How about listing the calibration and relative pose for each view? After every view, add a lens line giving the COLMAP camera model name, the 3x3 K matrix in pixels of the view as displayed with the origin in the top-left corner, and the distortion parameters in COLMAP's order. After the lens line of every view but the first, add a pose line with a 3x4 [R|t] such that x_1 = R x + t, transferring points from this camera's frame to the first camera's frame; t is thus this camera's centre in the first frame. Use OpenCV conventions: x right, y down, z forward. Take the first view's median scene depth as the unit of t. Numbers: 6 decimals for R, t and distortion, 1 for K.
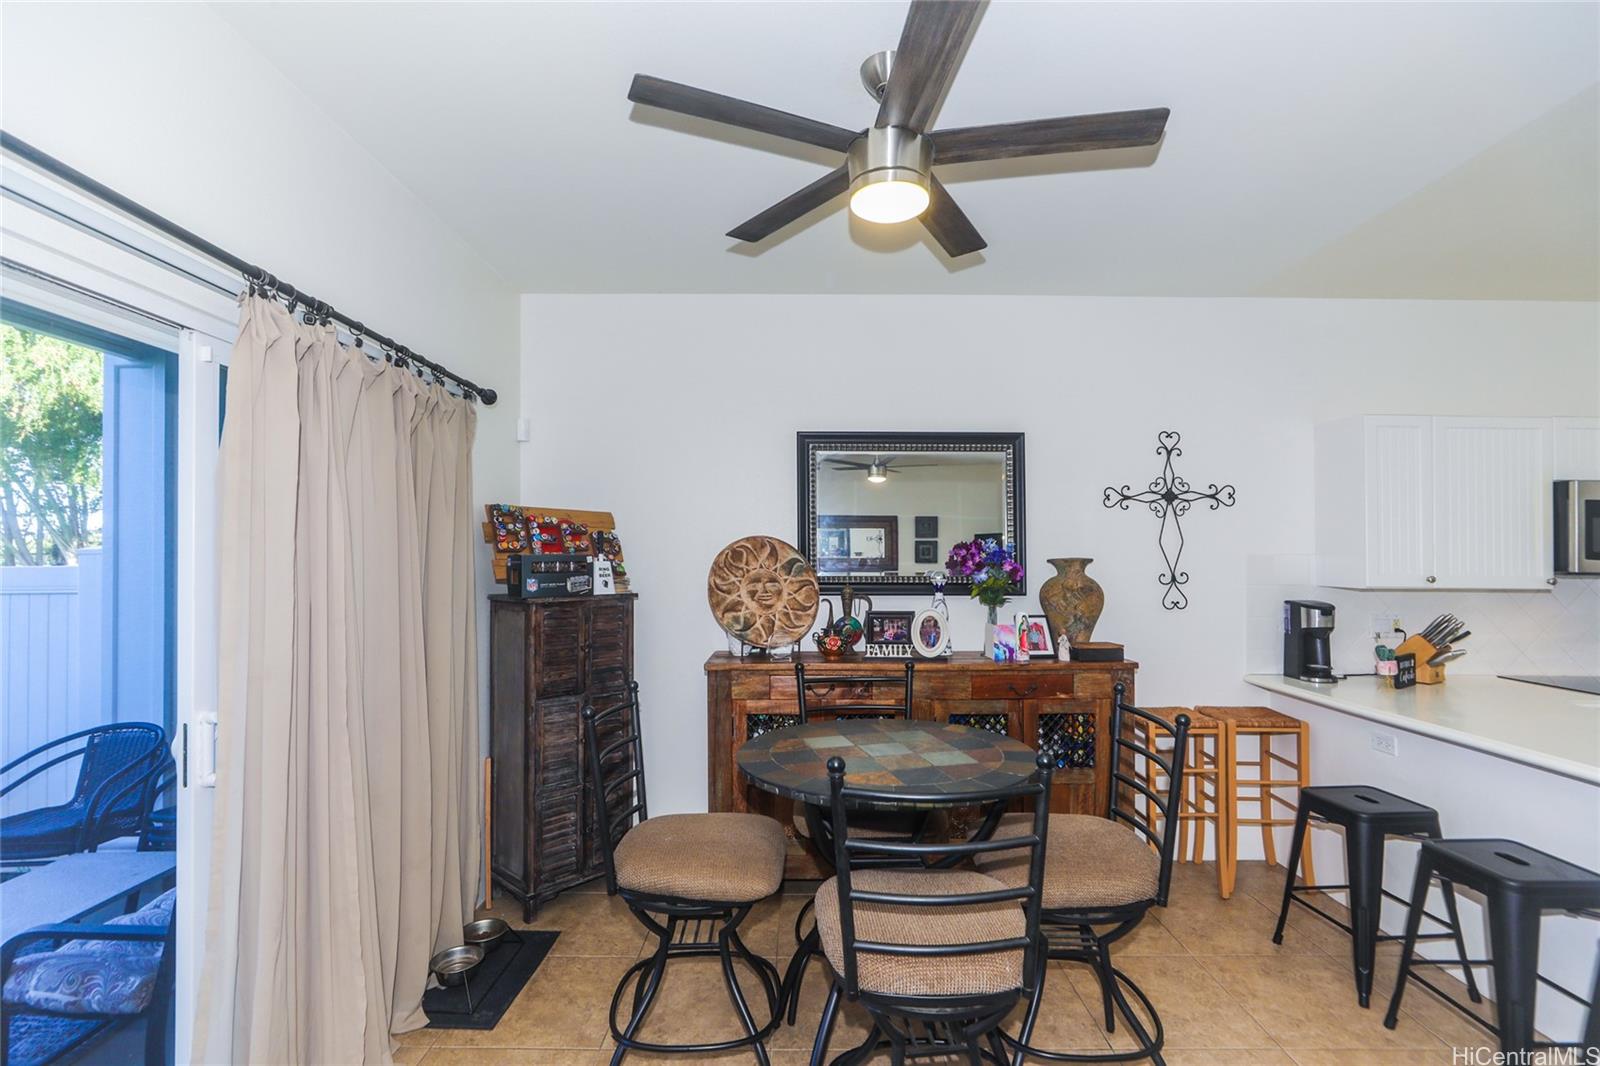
lens RADIAL K [[762.4, 0, 799.6], [0, 762.4, 536.6], [0, 0, 1]] dist [-0.002689, 0.000166]
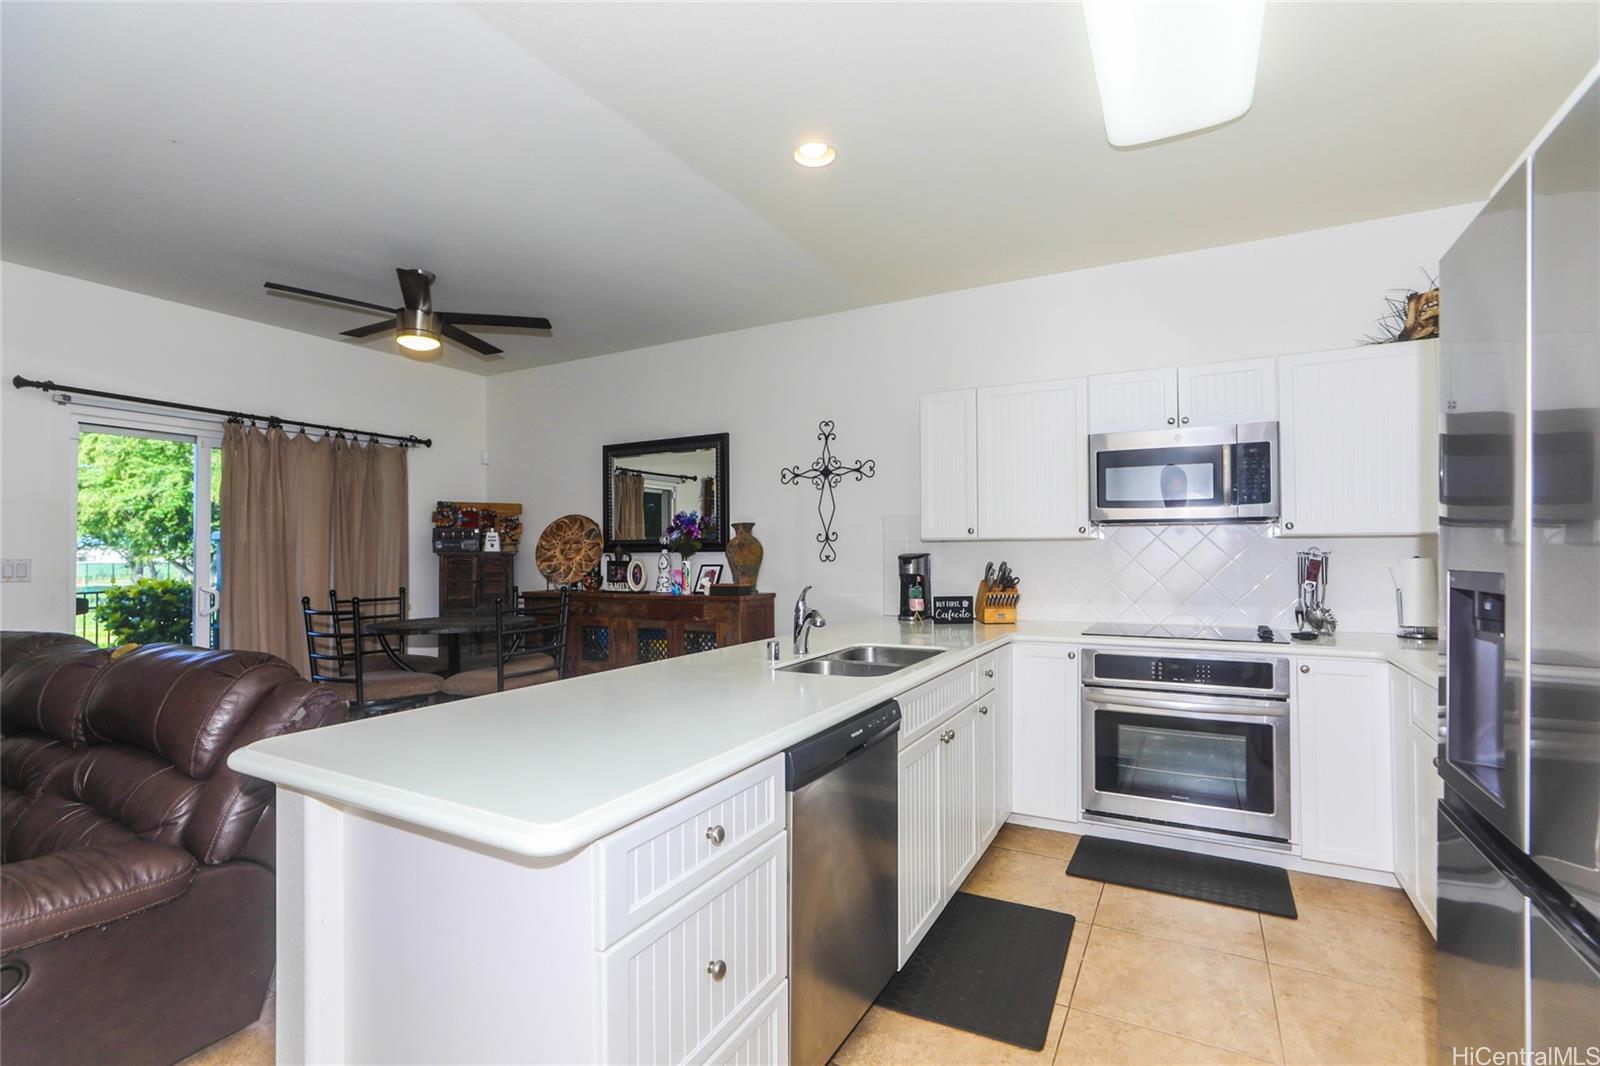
lens RADIAL K [[762.4, 0, 807.8], [0, 762.4, 543.1], [0, 0, 1]] dist [-0.002689, 0.000166]
pose [[0.864820, -0.016657, -0.501806, 1.148536], [0.022992, 0.999715, 0.006440, 0.058551], [0.501555, -0.017107, 0.864956, -0.116459]]
